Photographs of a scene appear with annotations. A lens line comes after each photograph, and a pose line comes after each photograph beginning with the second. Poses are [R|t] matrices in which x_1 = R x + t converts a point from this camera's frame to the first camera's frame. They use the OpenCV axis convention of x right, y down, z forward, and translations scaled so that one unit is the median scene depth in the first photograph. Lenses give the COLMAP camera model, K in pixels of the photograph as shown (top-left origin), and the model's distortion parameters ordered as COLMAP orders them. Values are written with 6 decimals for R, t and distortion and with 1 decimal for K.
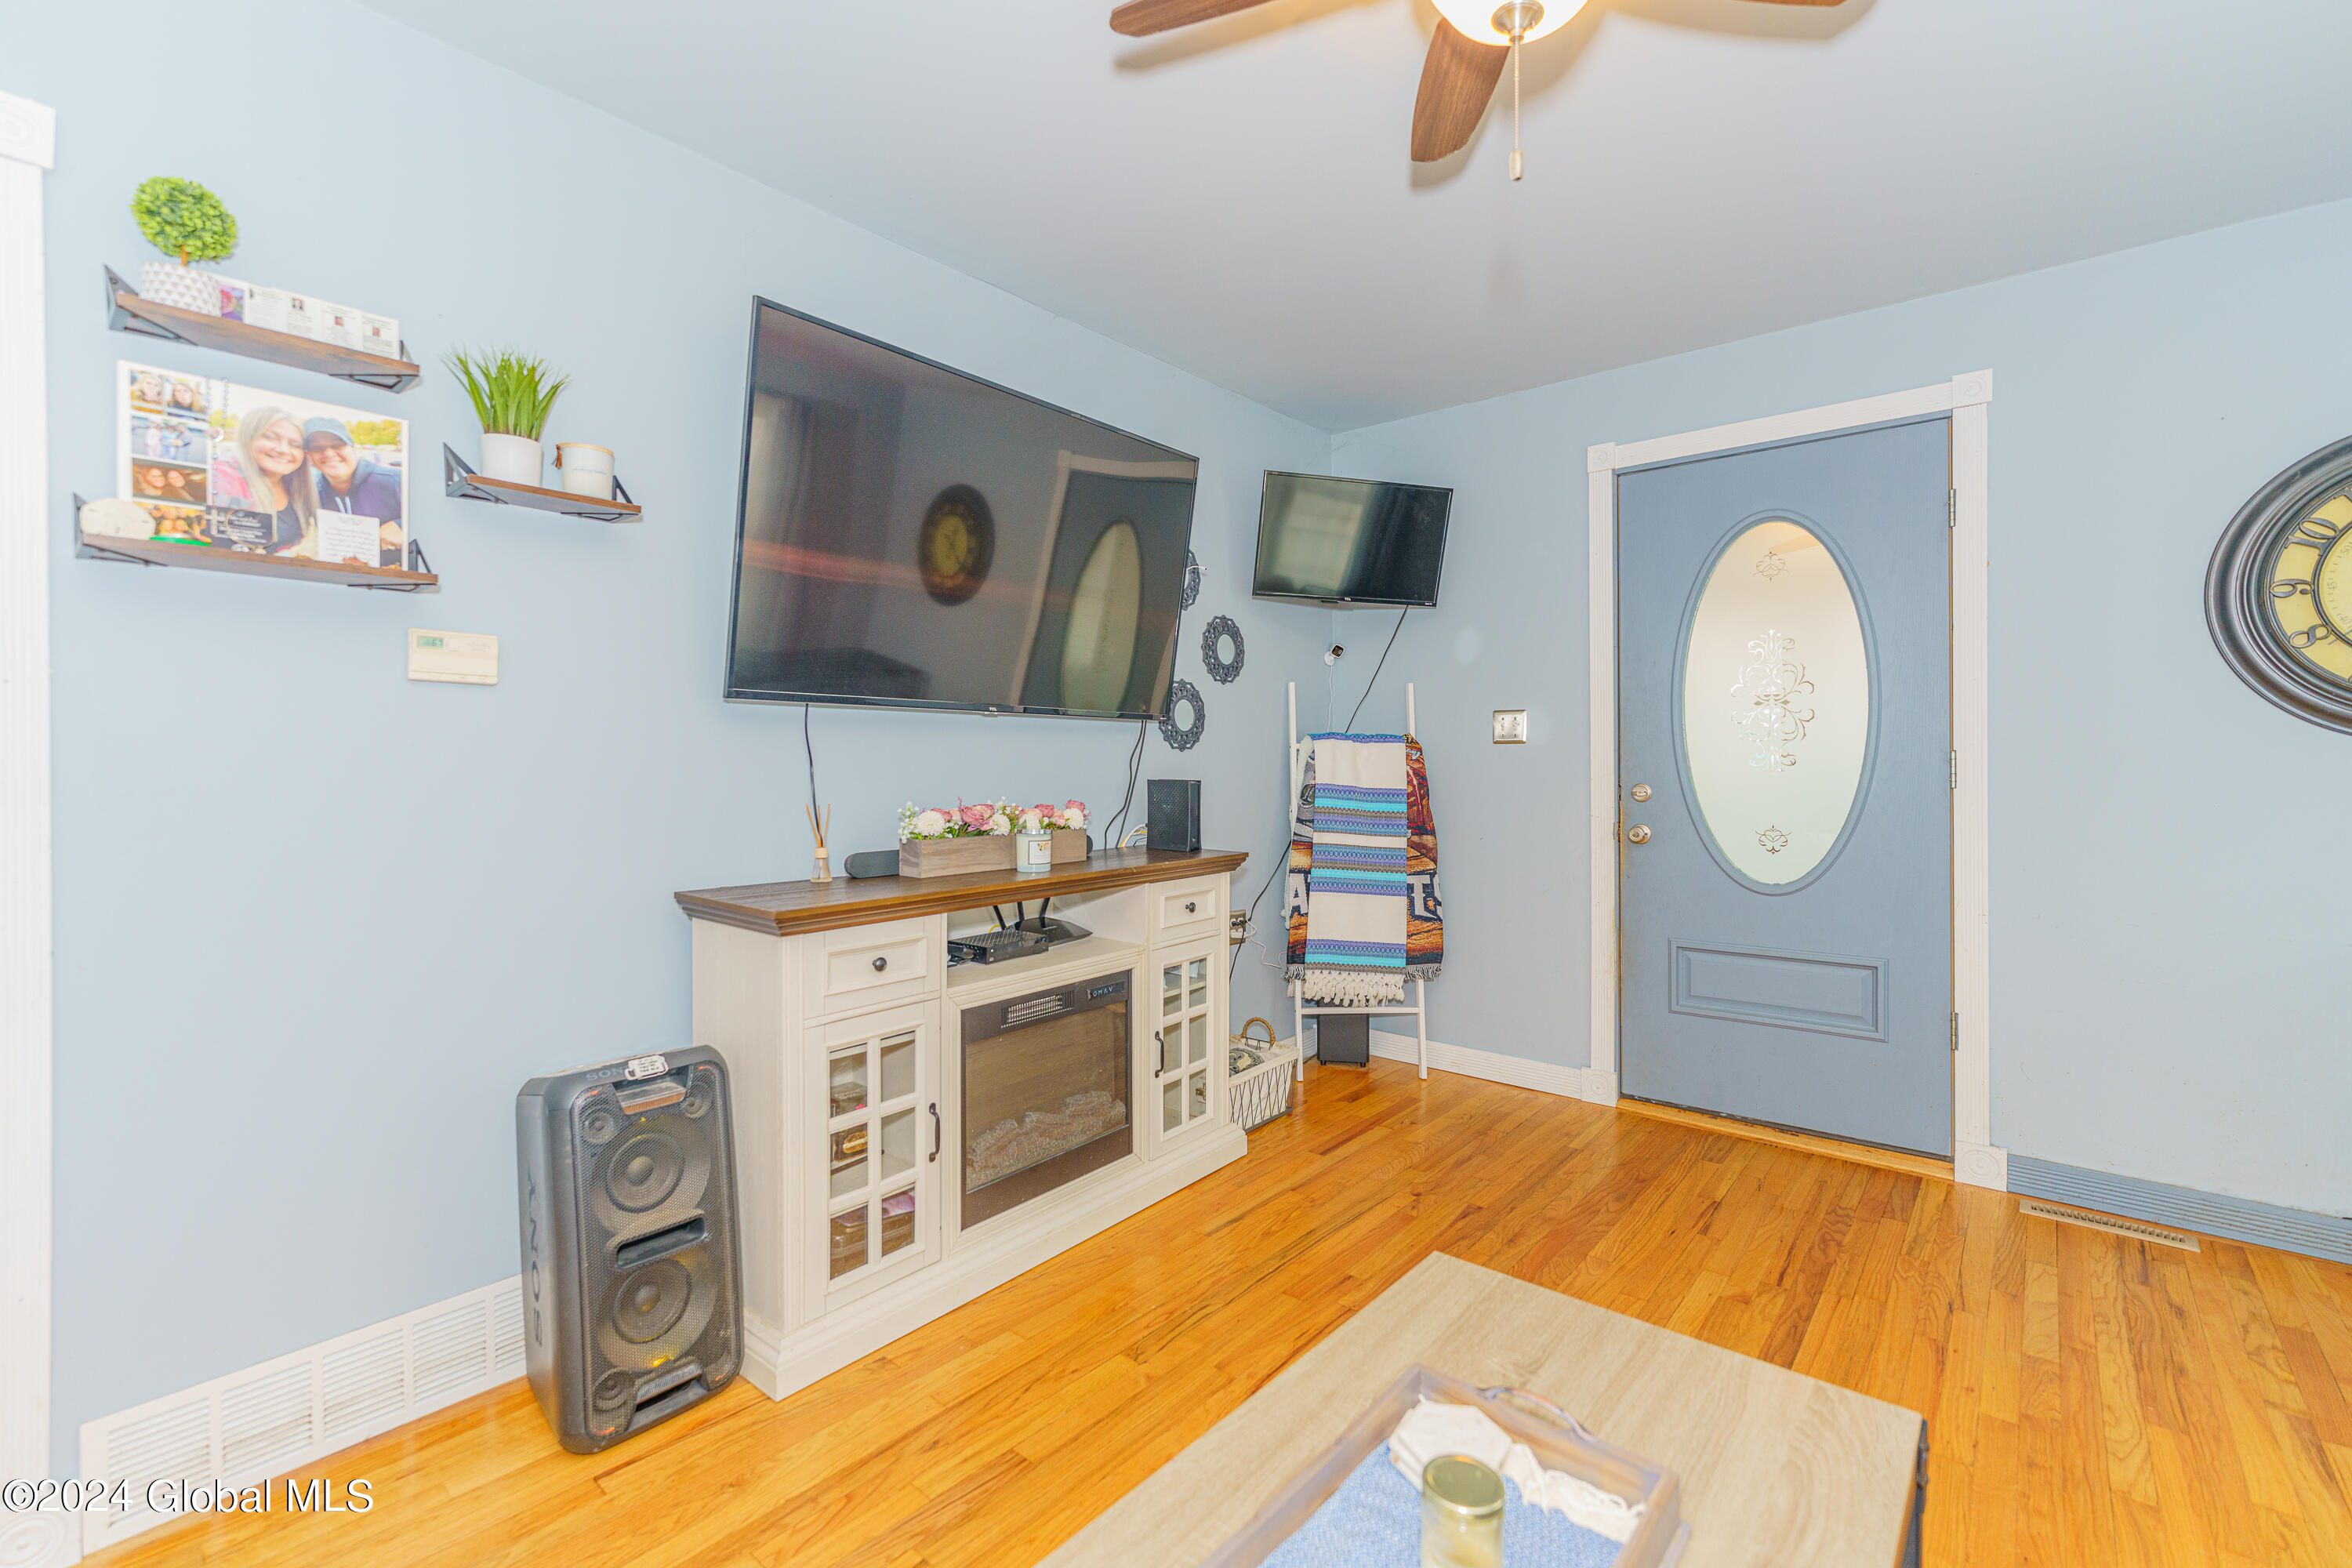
lens RADIAL K [[996.6, 0, 1157.4], [0, 996.6, 774.6], [0, 0, 1]] dist [-0.002073, 0.000539]
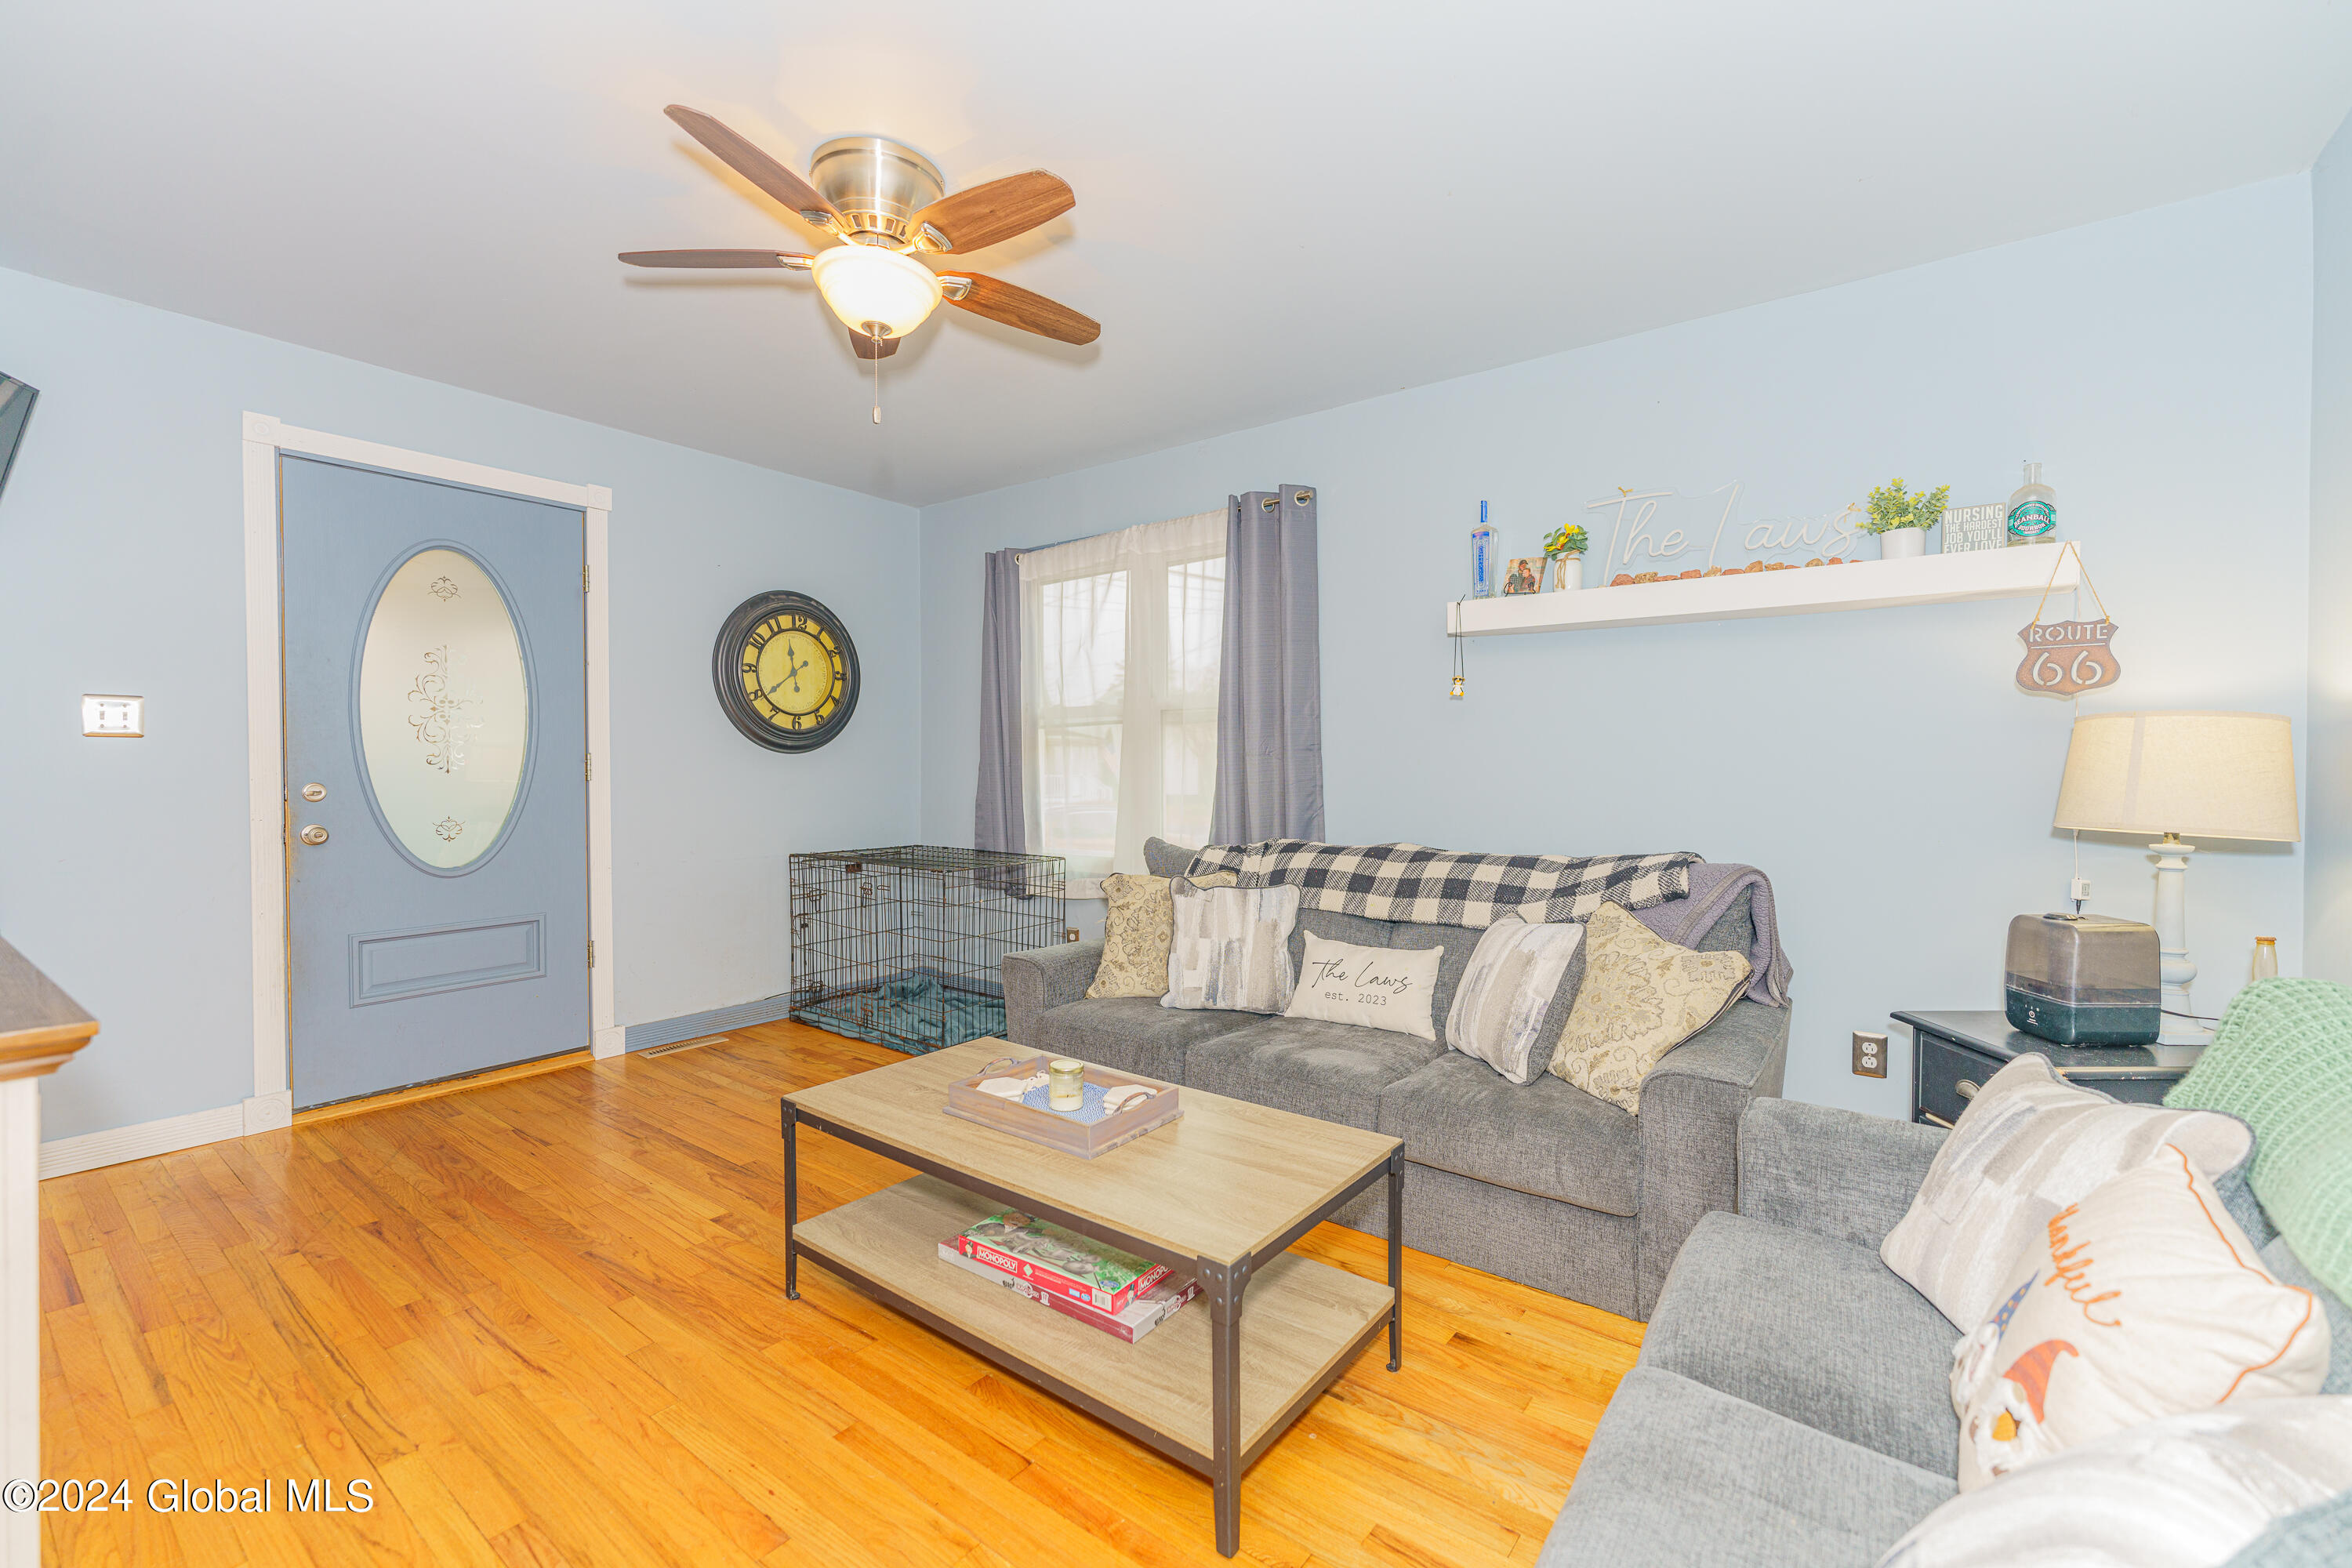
lens RADIAL K [[996.6, 0, 1155.7], [0, 996.6, 783.5], [0, 0, 1]] dist [-0.002073, 0.000539]
pose [[-0.036999, -0.020711, 0.999101, -0.627207], [0.009840, 0.999729, 0.021088, -0.003035], [-0.999267, 0.010612, -0.036786, 0.262362]]
